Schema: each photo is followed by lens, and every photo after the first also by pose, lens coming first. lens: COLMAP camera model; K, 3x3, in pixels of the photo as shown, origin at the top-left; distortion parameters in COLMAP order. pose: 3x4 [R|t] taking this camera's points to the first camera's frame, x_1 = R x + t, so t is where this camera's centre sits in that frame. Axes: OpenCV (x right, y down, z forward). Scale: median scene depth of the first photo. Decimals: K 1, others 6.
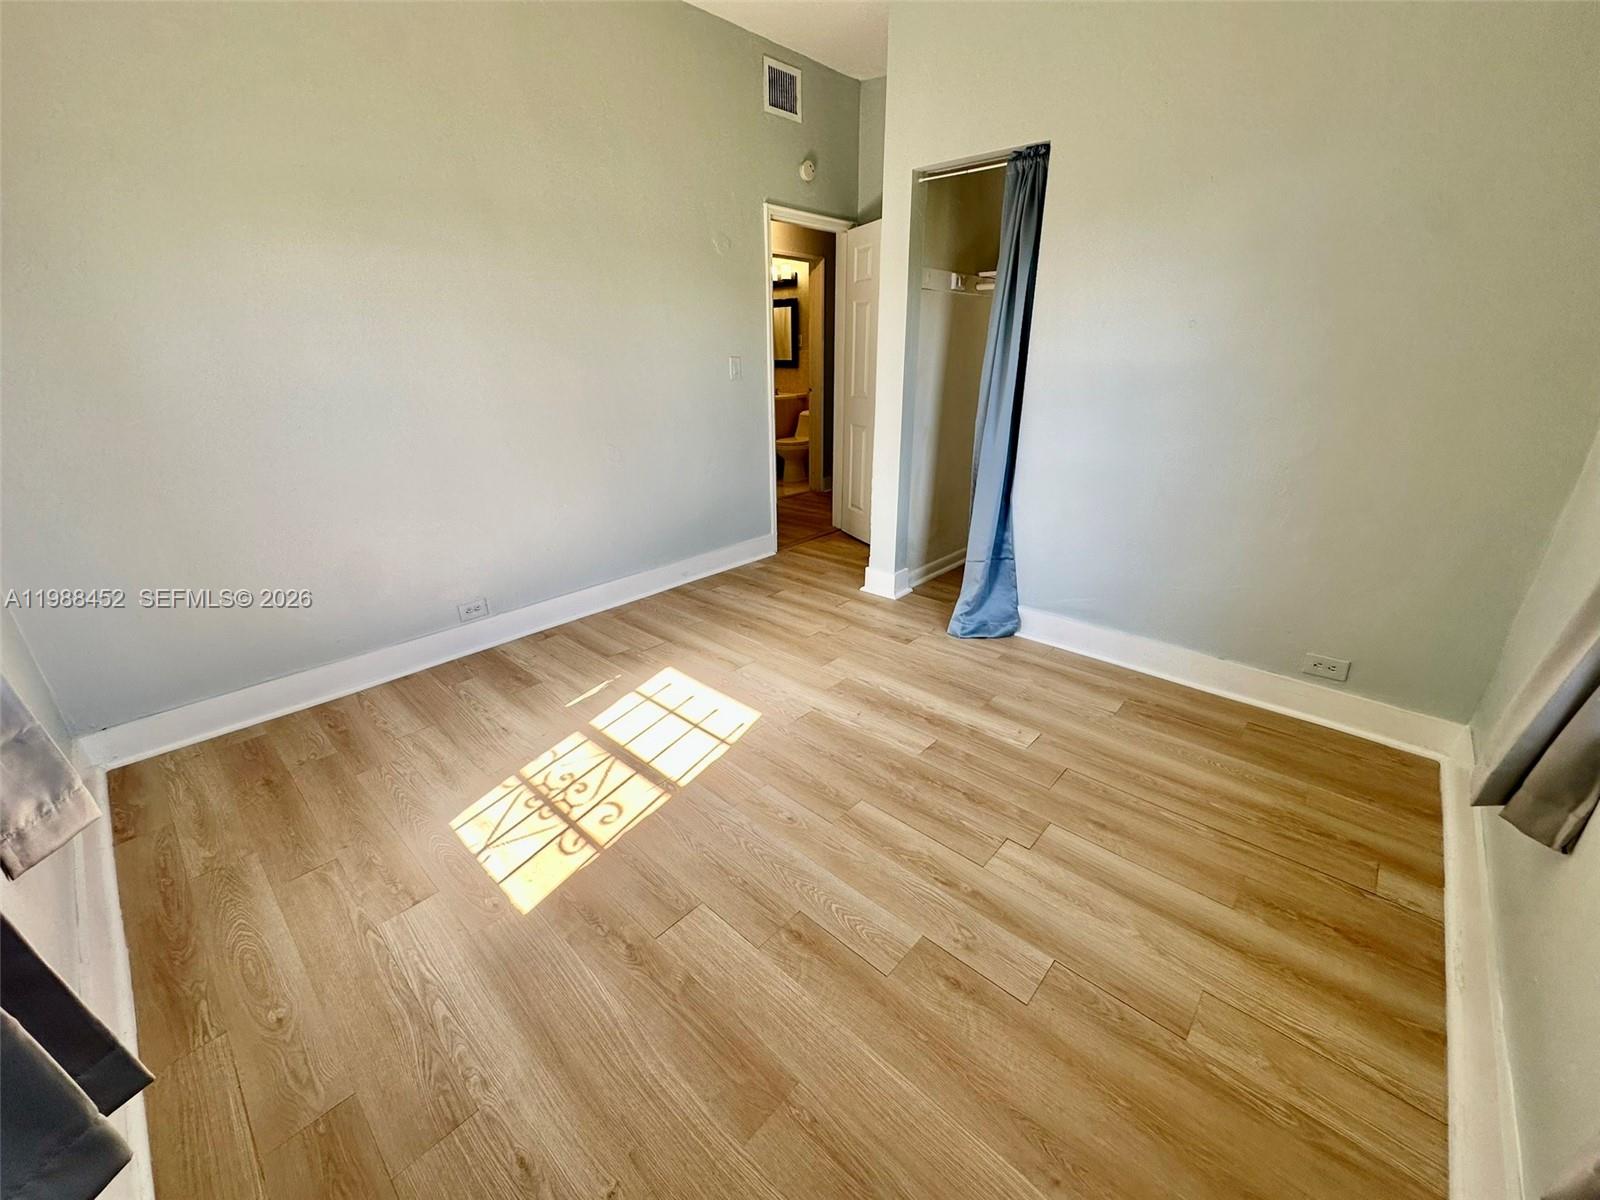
lens RADIAL K [[638.5, 0, 800.6], [0, 638.5, 600.0], [0, 0, 1]] dist [-0.003760, 0.000567]
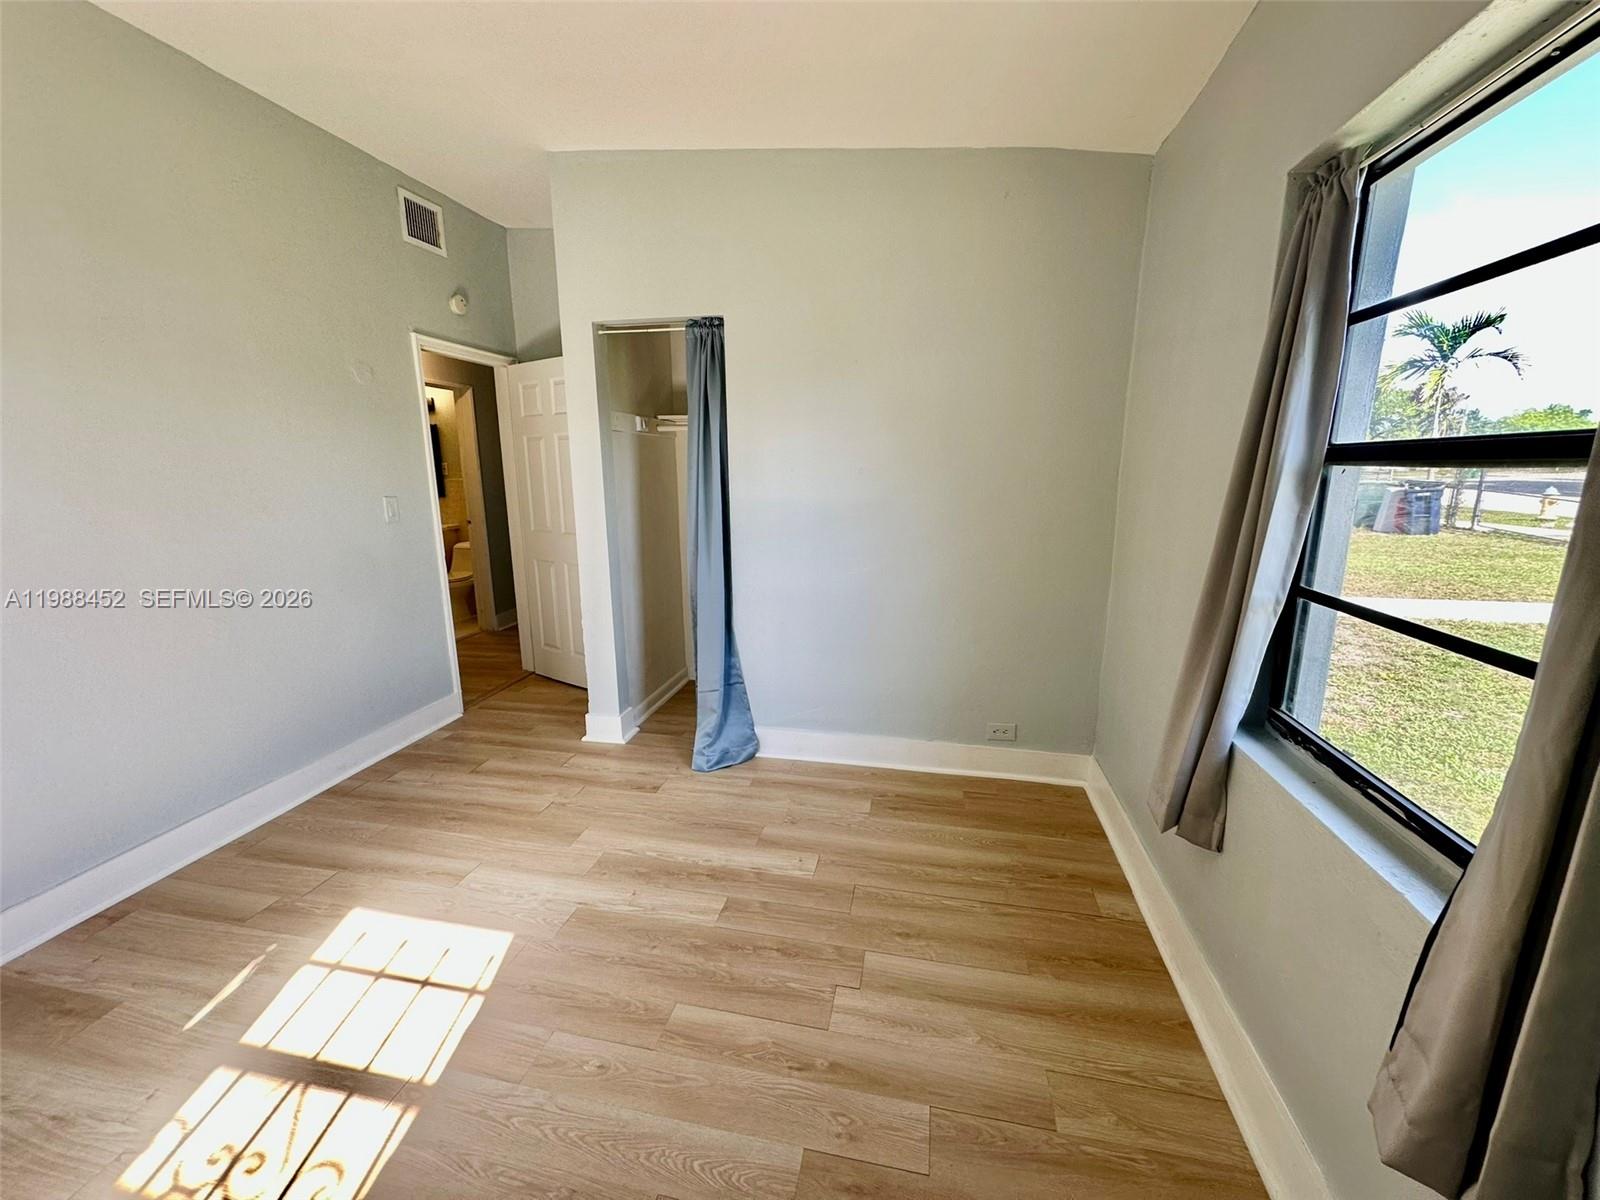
lens RADIAL K [[638.5, 0, 811.7], [0, 638.5, 604.2], [0, 0, 1]] dist [-0.003760, 0.000567]
pose [[0.859702, -0.102602, 0.500386, -0.097550], [0.184832, 0.975722, -0.117489, -0.061766], [-0.476183, 0.193493, 0.857794, 0.055437]]
